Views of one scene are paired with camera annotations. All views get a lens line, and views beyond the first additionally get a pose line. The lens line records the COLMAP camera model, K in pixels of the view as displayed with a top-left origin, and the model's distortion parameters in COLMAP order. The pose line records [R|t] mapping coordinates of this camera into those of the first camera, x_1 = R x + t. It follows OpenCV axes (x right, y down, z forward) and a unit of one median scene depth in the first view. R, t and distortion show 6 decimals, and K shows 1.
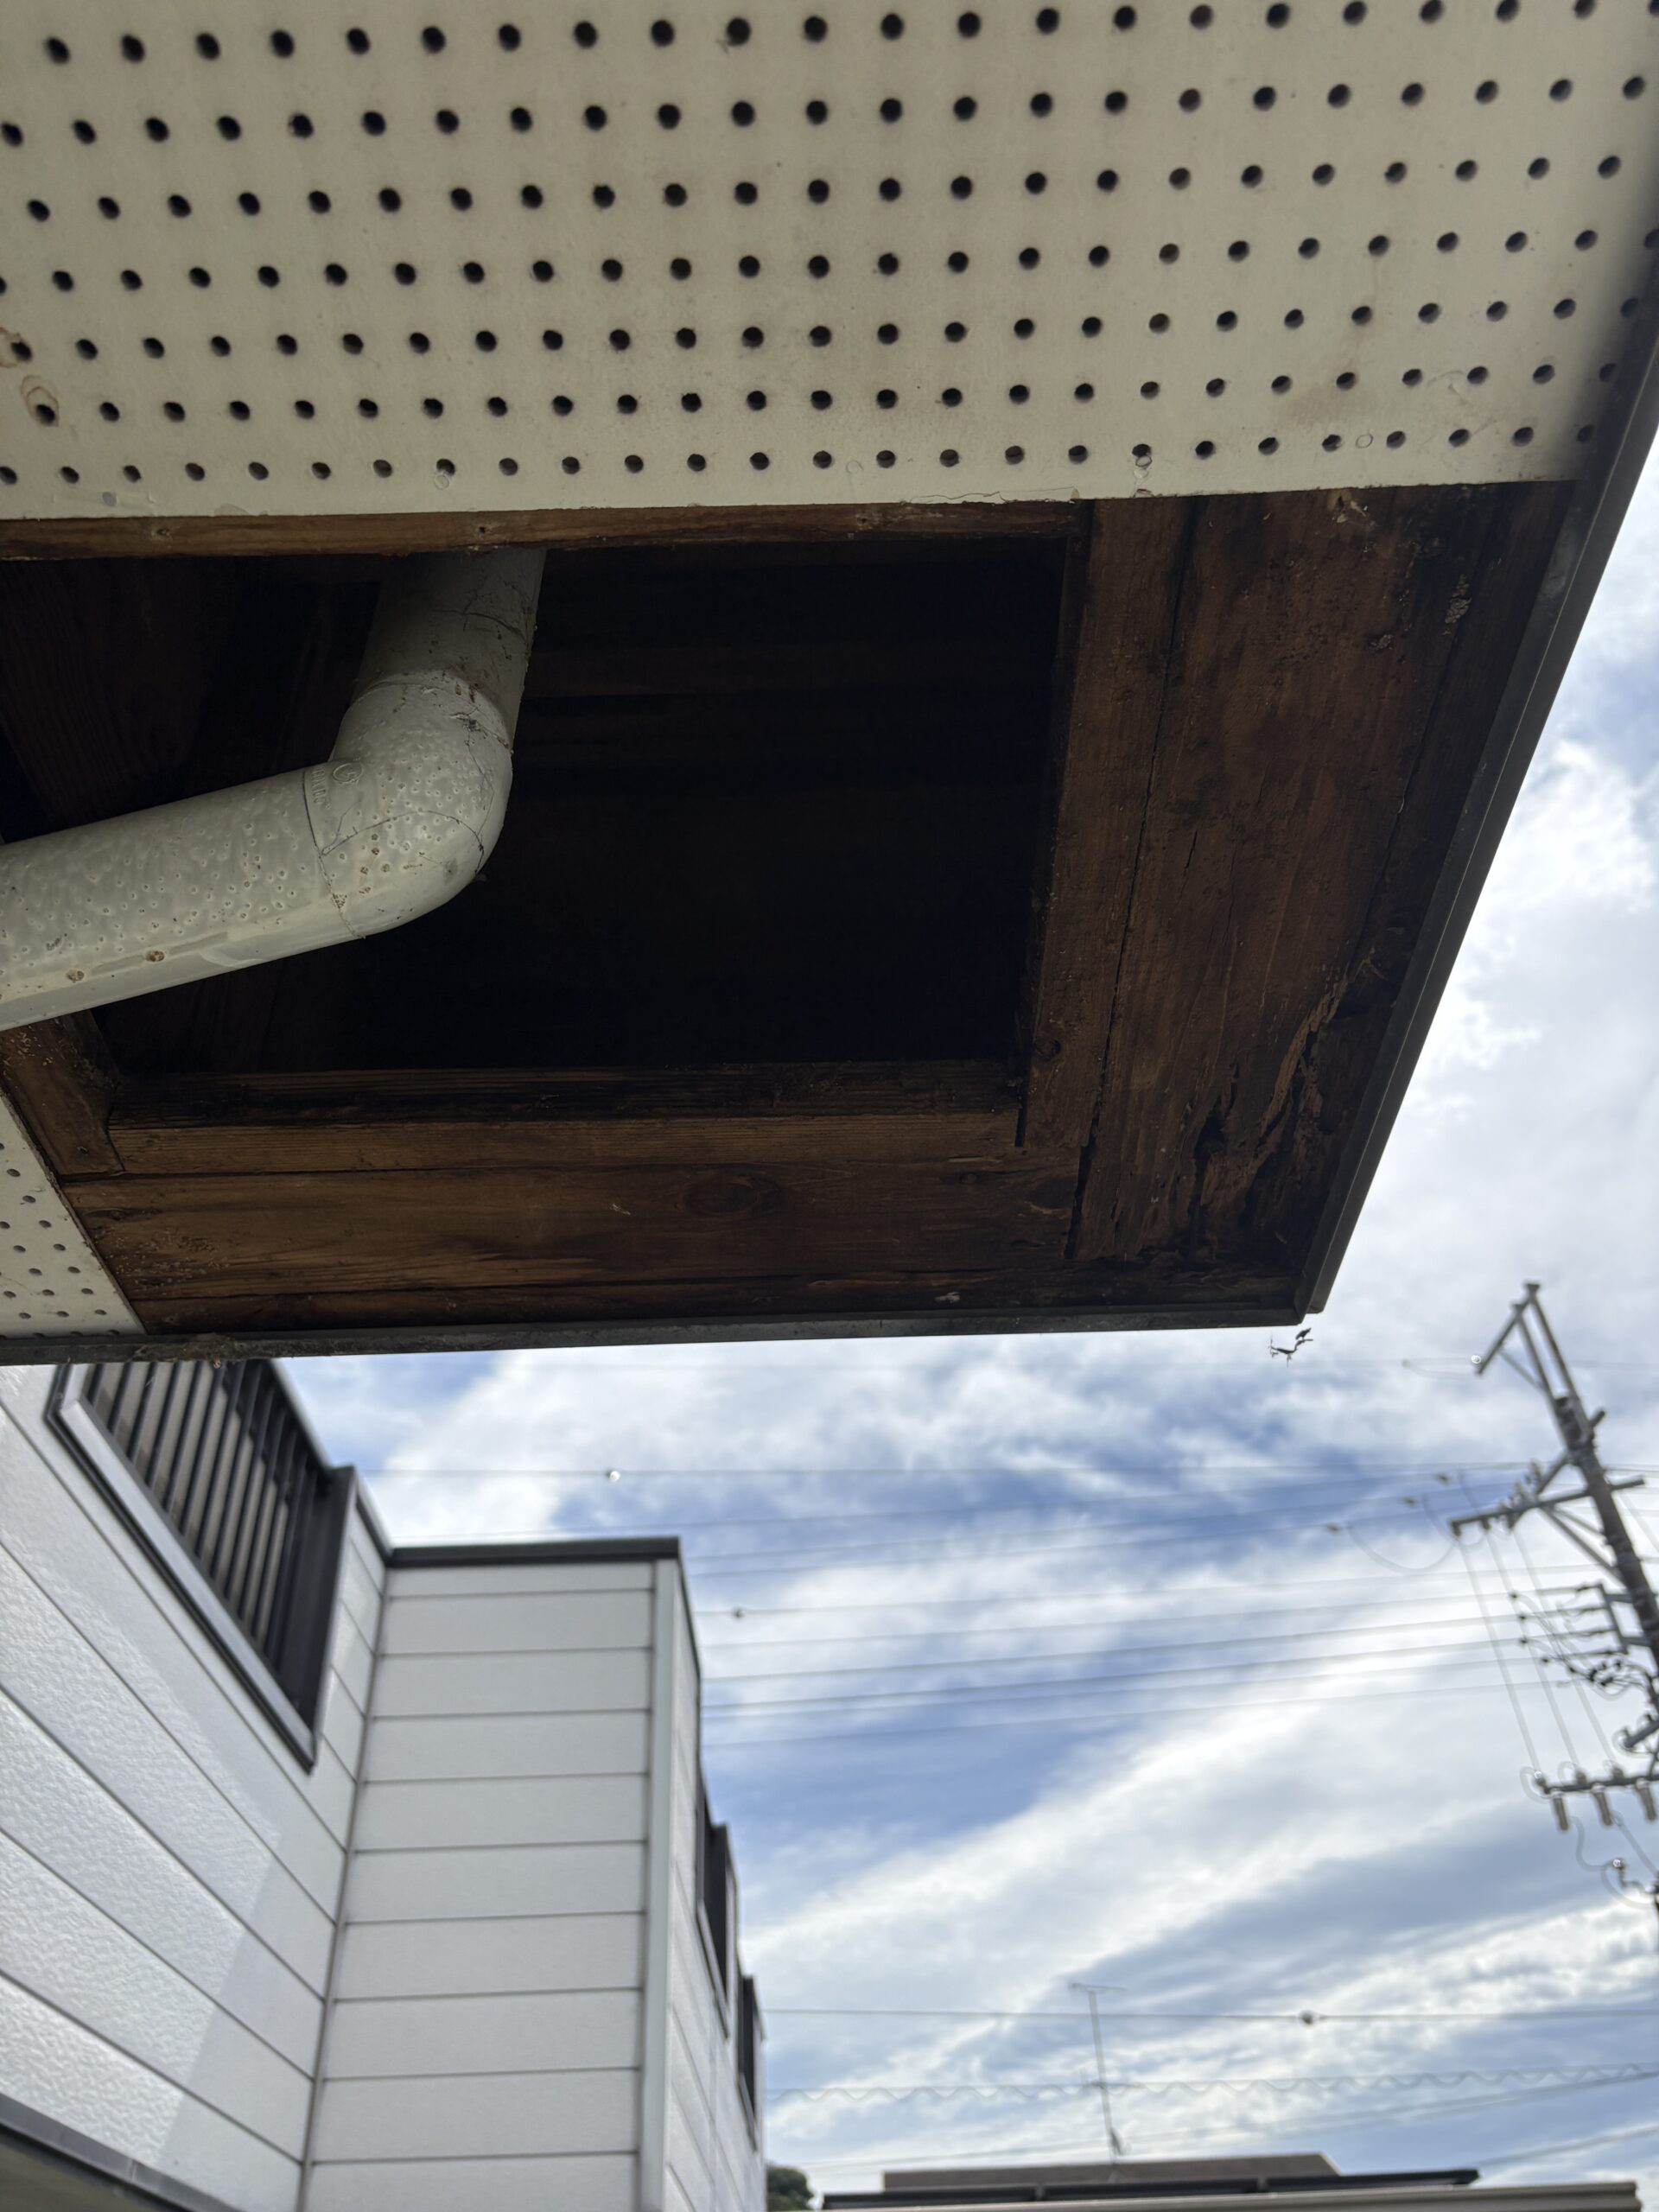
lens RADIAL K [[1711.3, 0, 840.1], [0, 1711.3, 1119.6], [0, 0, 1]] dist [0.000224, 0.010388]
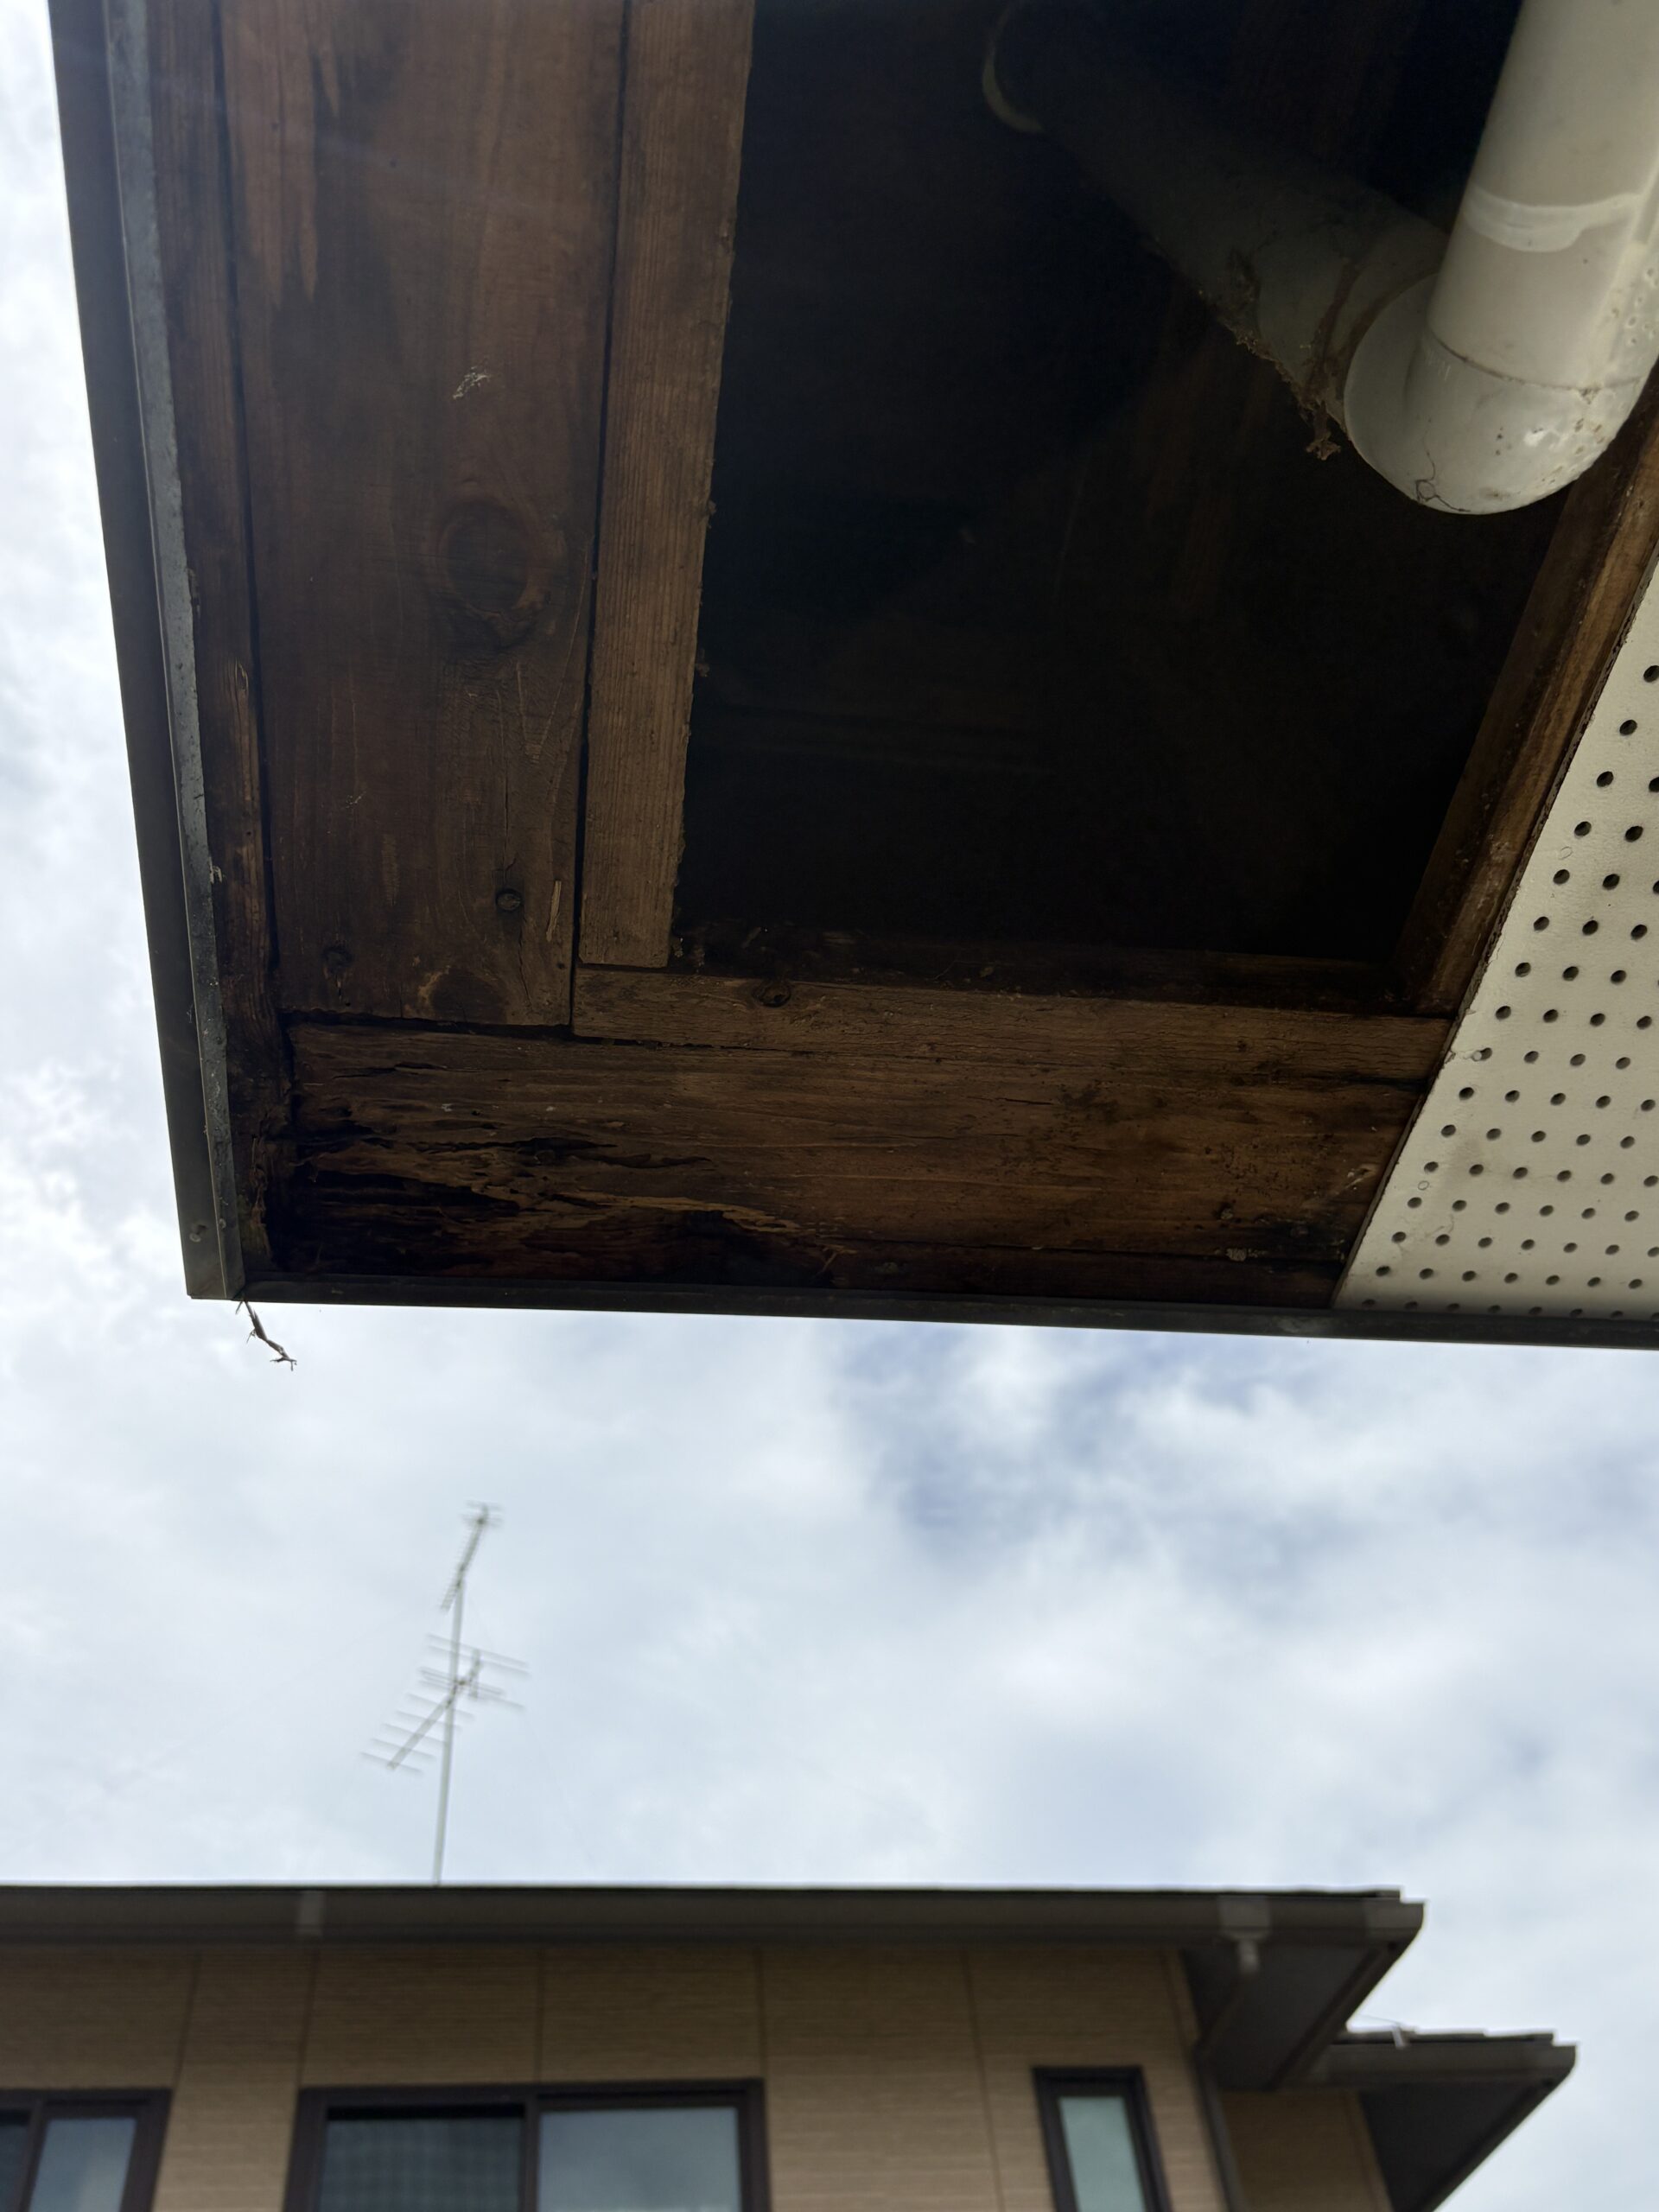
lens RADIAL K [[1734.7, 0, 822.5], [0, 1734.7, 1104.9], [0, 0, 1]] dist [-0.007763, -0.008807]
pose [[-0.140235, 0.794256, 0.591178, -0.062630], [-0.563078, 0.427149, -0.707451, 0.104732], [-0.814418, -0.432088, 0.387327, 0.117255]]
